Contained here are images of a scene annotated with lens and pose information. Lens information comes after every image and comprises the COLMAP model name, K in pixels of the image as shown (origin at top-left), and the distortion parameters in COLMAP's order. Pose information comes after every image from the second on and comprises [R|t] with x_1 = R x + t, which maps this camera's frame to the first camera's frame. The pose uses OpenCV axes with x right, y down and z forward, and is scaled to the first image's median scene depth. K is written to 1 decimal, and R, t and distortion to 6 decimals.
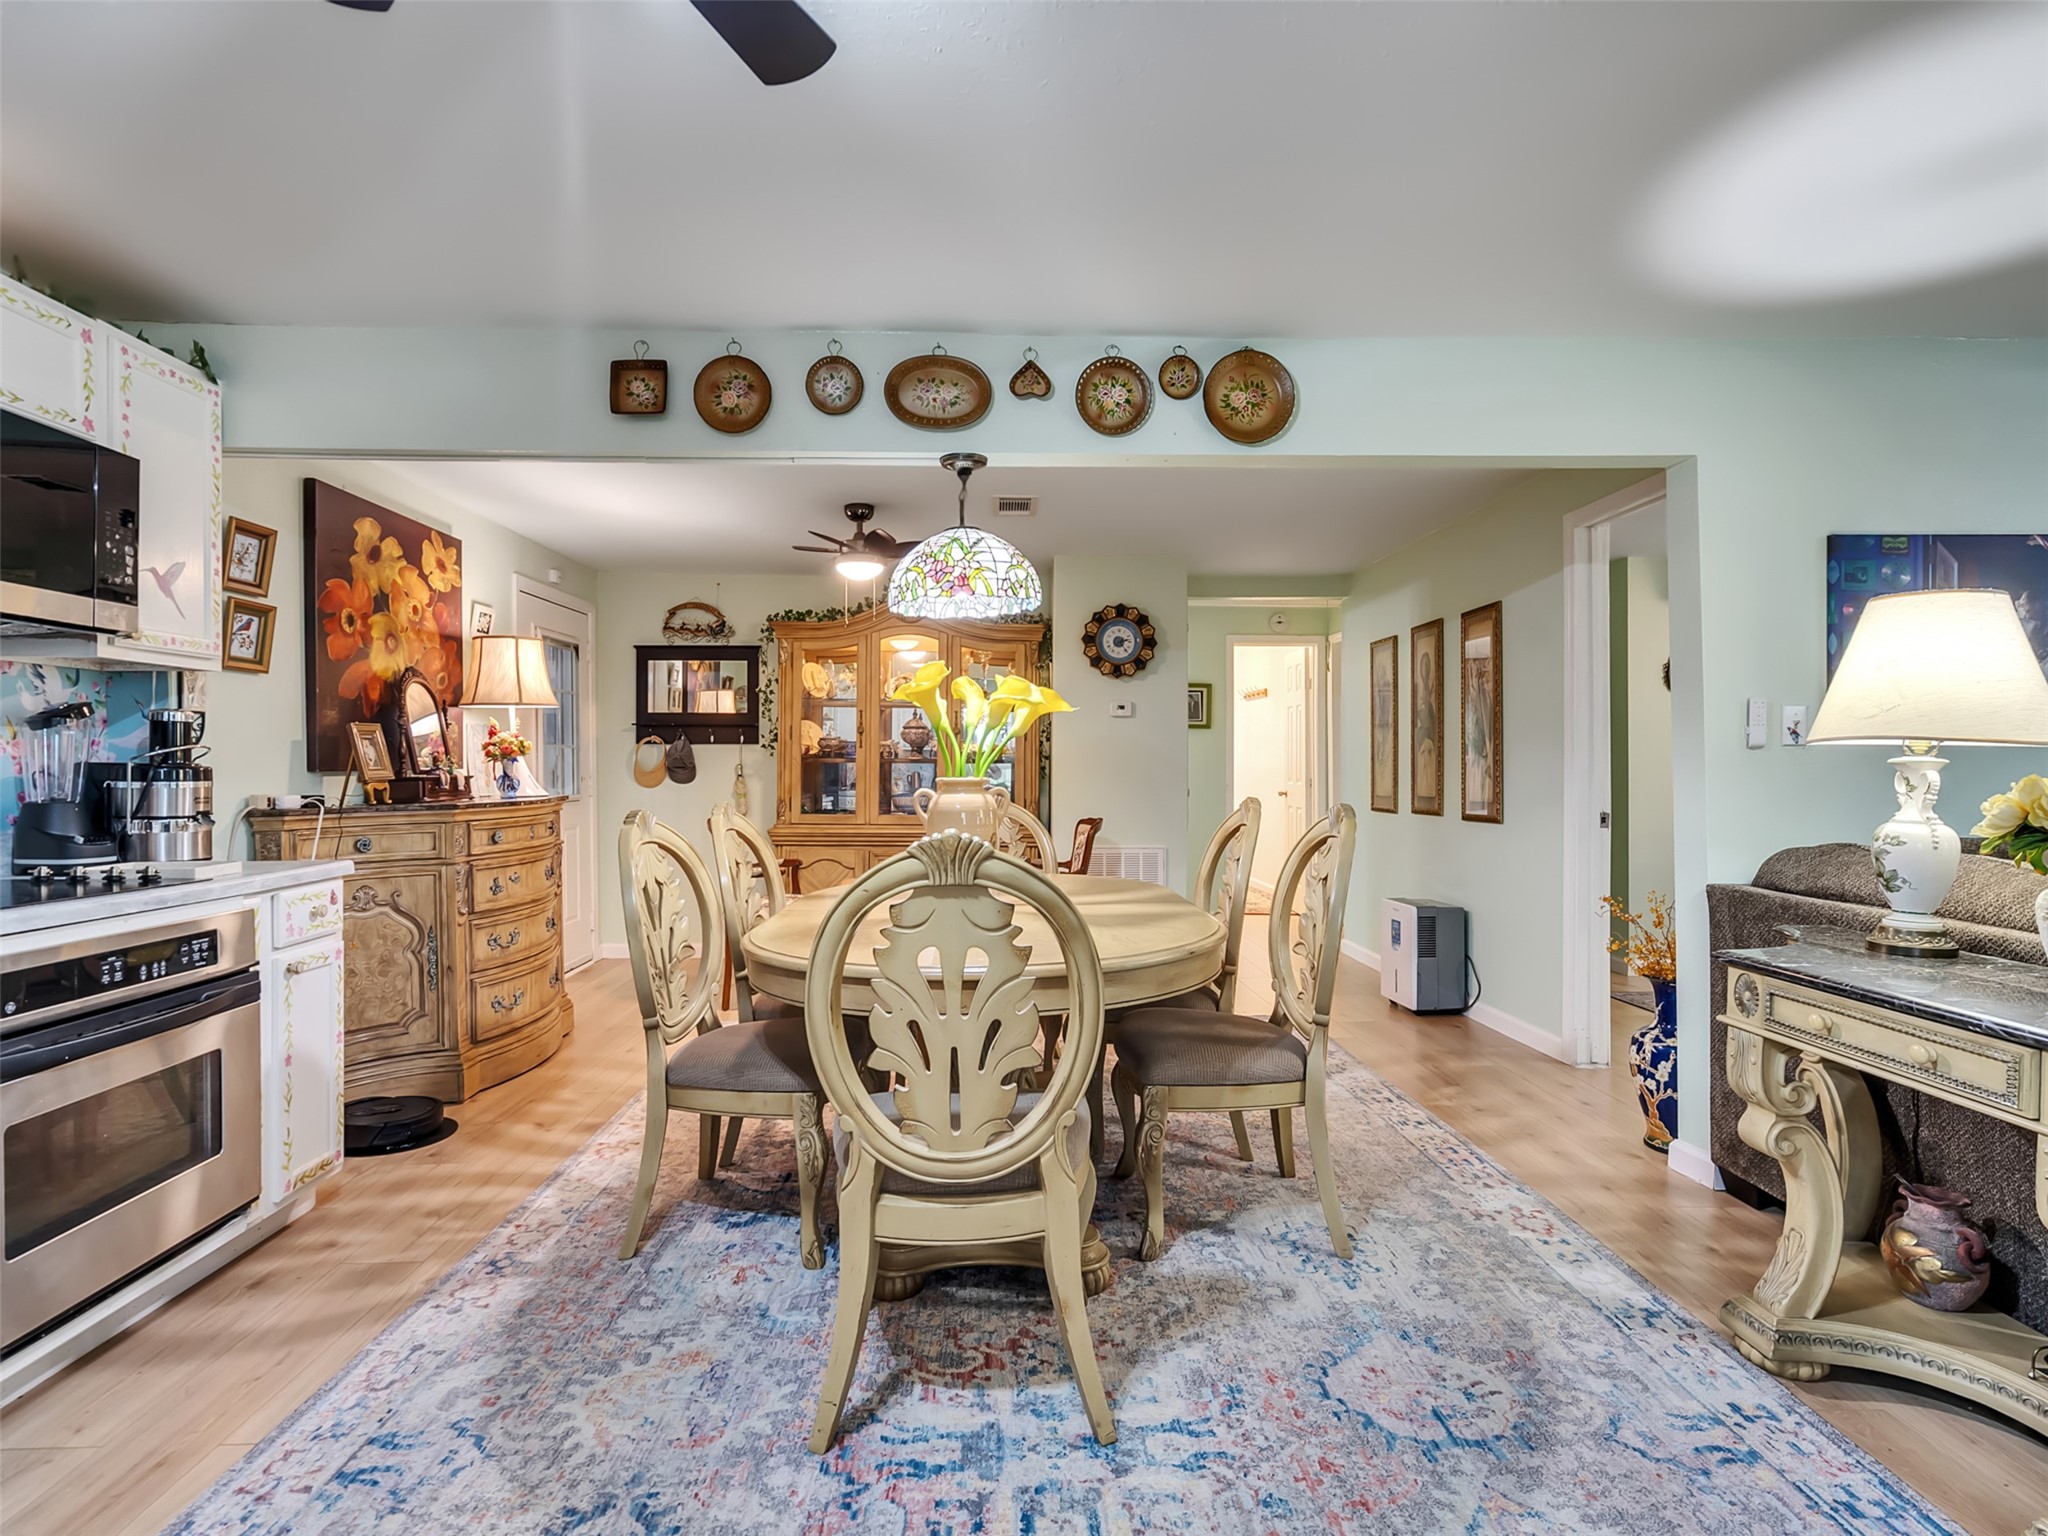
lens RADIAL K [[1049.0, 0, 1008.9], [0, 1049.0, 767.3], [0, 0, 1]] dist [-0.005985, 0.004344]
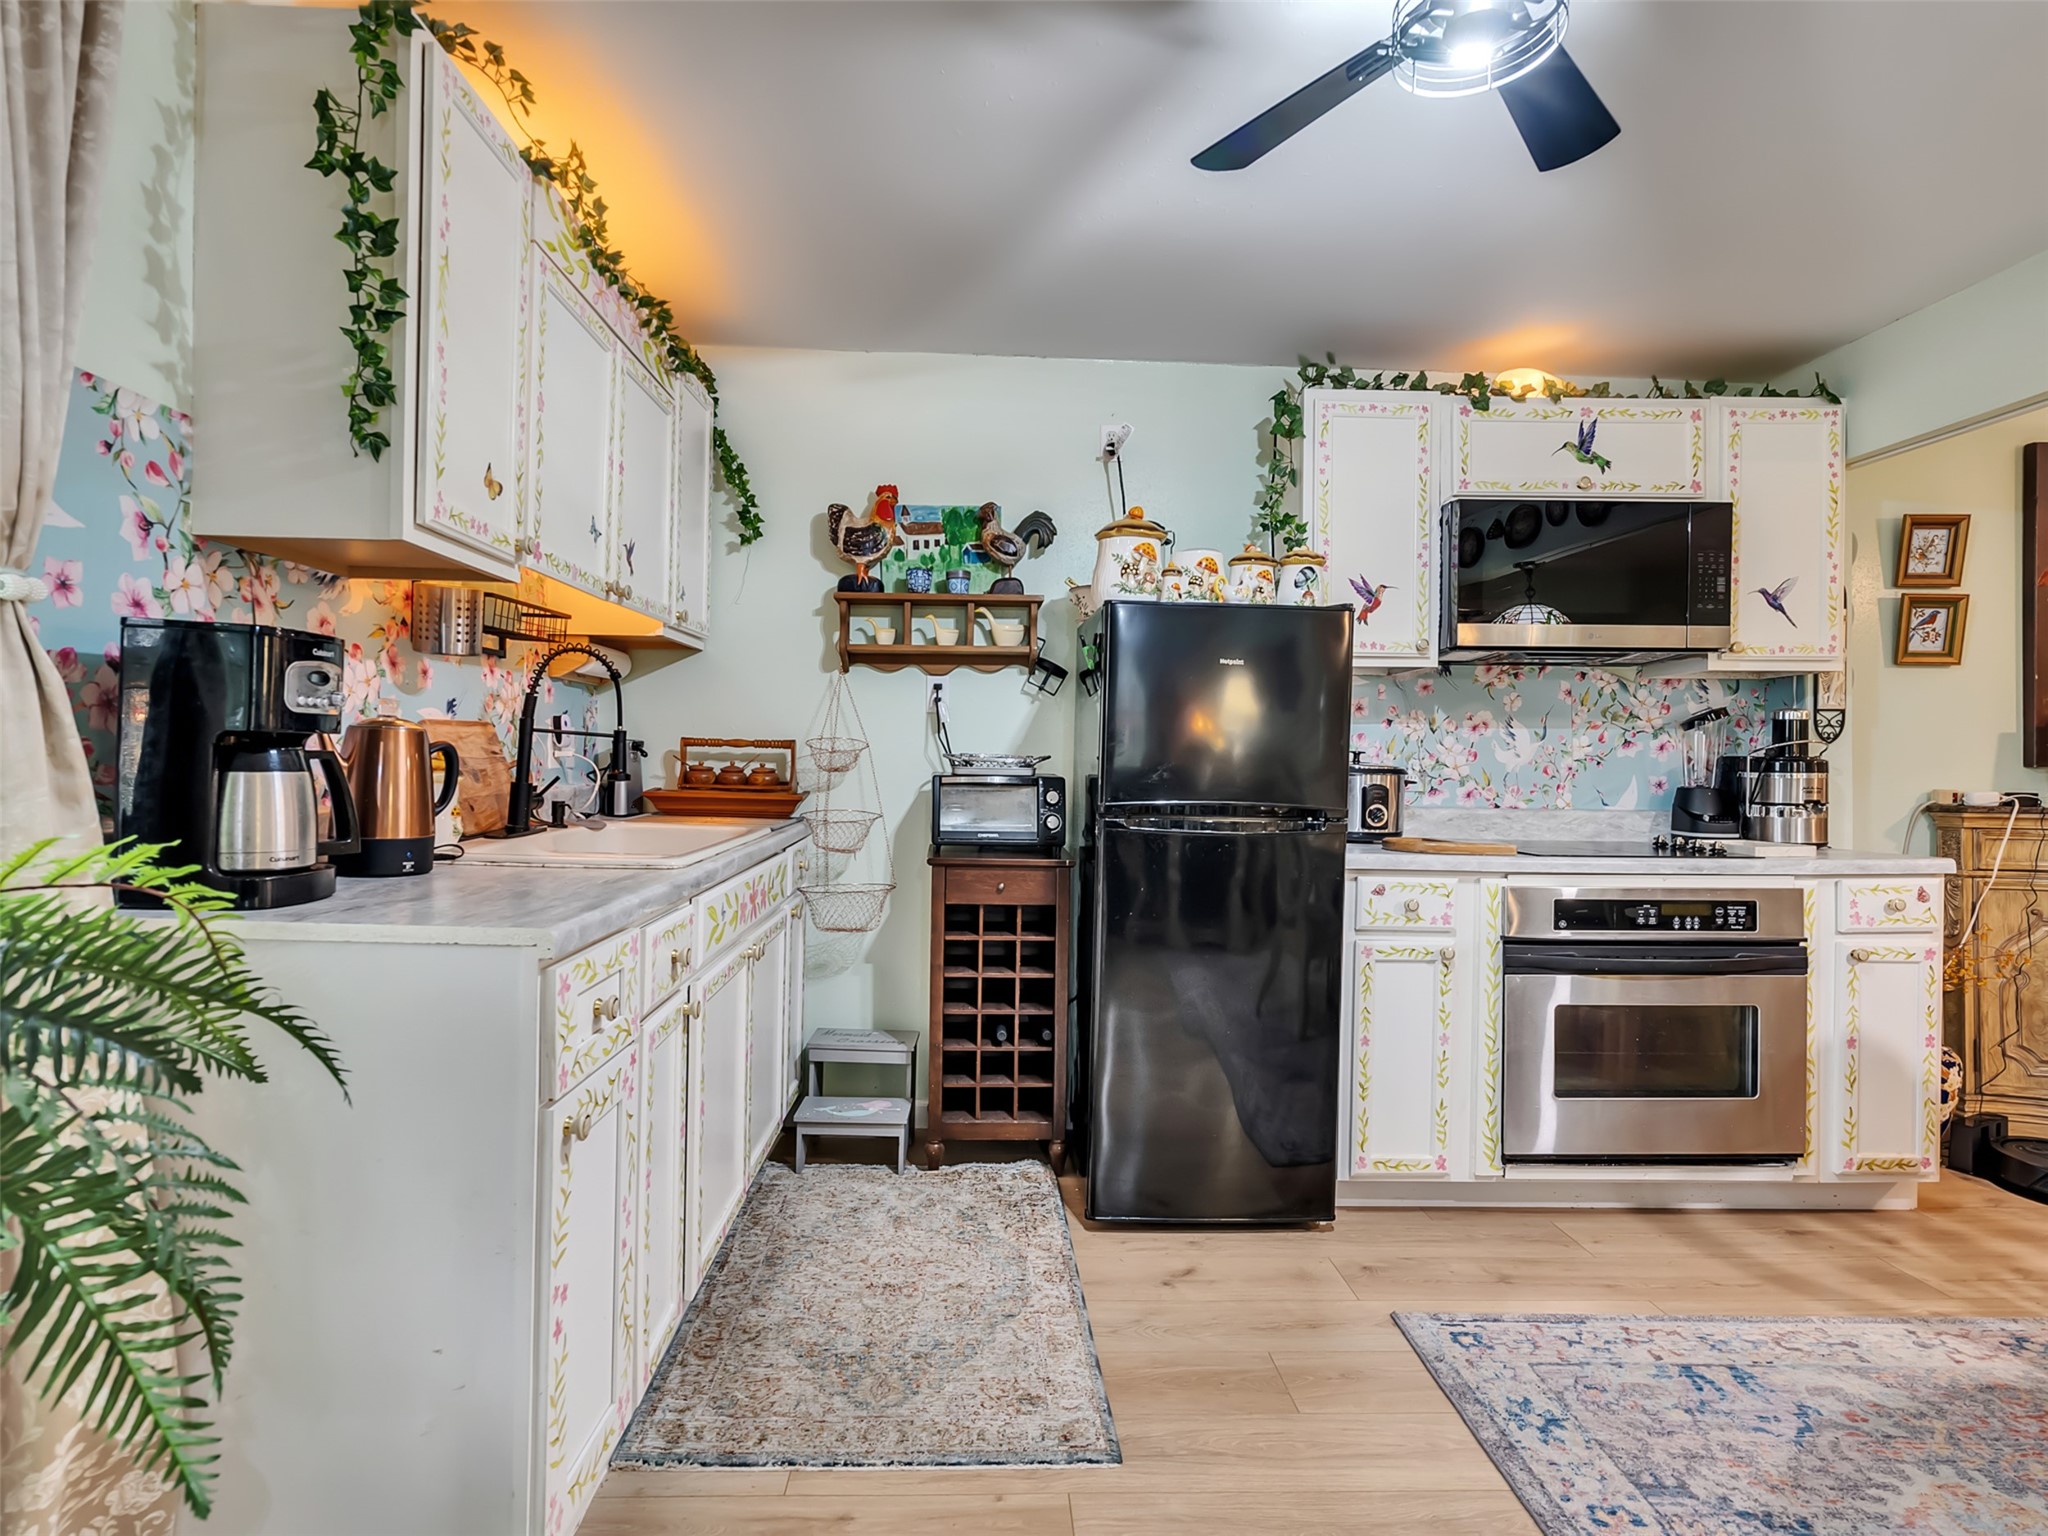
lens RADIAL K [[1049.0, 0, 1008.9], [0, 1049.0, 767.3], [0, 0, 1]] dist [-0.005985, 0.004344]
pose [[-0.000836, 0.007098, -0.999974, 0.312844], [-0.007437, 0.999947, 0.007104, 0.005450], [0.999972, 0.007443, -0.000783, 0.148835]]
